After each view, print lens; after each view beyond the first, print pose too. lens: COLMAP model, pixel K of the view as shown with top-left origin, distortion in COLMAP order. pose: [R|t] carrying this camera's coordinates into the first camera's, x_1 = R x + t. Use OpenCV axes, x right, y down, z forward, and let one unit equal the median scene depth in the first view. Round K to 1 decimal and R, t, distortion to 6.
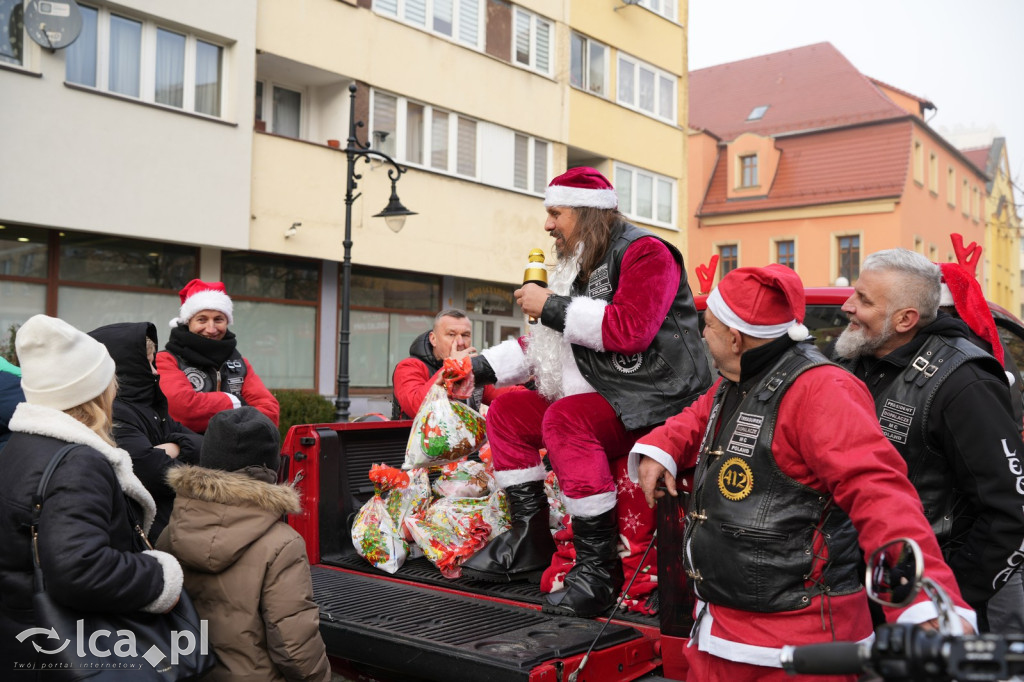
lens RADIAL K [[1046.0, 0, 510.8], [0, 1046.0, 334.0], [0, 0, 1]] dist [-0.076326, 0.259695]
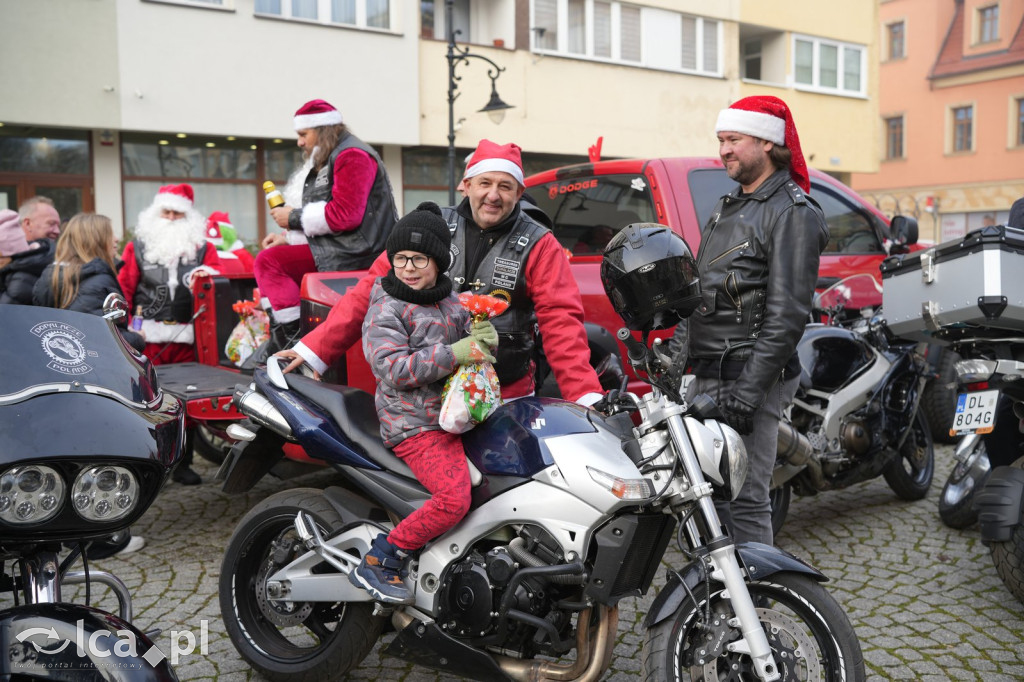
lens RADIAL K [[1023.2, 0, 512.6], [0, 1023.2, 328.5], [0, 0, 1]] dist [-0.067690, 0.187832]
pose [[0.964315, -0.012731, -0.264452, 0.108922], [0.041692, 0.993683, 0.104193, 0.005294], [0.261455, -0.111501, 0.958754, -0.055265]]
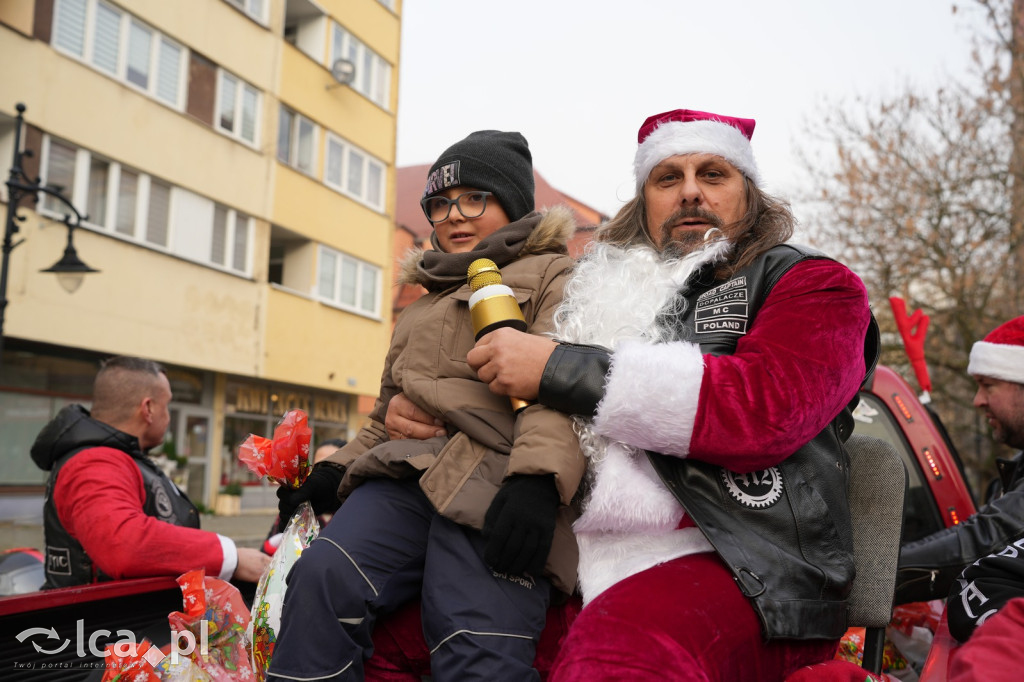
lens RADIAL K [[1023.2, 0, 512.6], [0, 1023.2, 328.5], [0, 0, 1]] dist [-0.067690, 0.187832]
pose [[0.952063, 0.048098, 0.302096, -0.011483], [-0.018342, 0.994760, -0.100574, 0.000871], [-0.305351, 0.090212, 0.947957, 0.087062]]
